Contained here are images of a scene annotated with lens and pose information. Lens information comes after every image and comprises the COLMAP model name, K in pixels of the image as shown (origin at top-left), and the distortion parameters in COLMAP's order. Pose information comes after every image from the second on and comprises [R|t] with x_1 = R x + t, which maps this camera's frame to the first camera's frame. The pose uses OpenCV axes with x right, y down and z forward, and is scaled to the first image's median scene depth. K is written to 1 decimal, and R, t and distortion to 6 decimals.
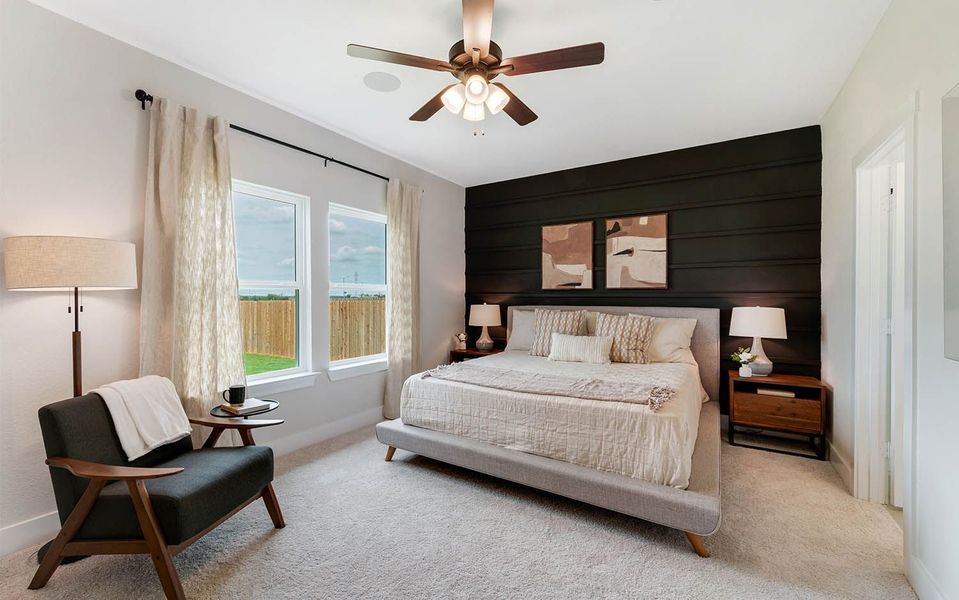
lens RADIAL K [[393.1, 0, 486.8], [0, 393.1, 302.0], [0, 0, 1]] dist [0.003582, 0.000120]
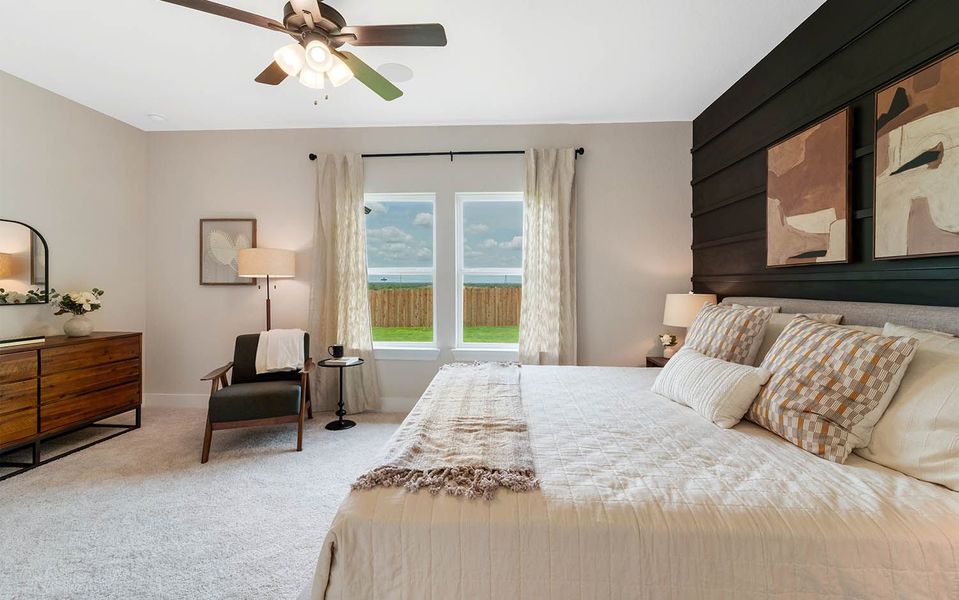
lens RADIAL K [[404.5, 0, 482.2], [0, 404.5, 285.5], [0, 0, 1]] dist [0.001254, 0.000295]
pose [[0.474622, 0.004092, -0.880180, 0.490728], [-0.015195, 0.999878, -0.003546, 0.000679], [0.880059, 0.015057, 0.474626, 0.445610]]
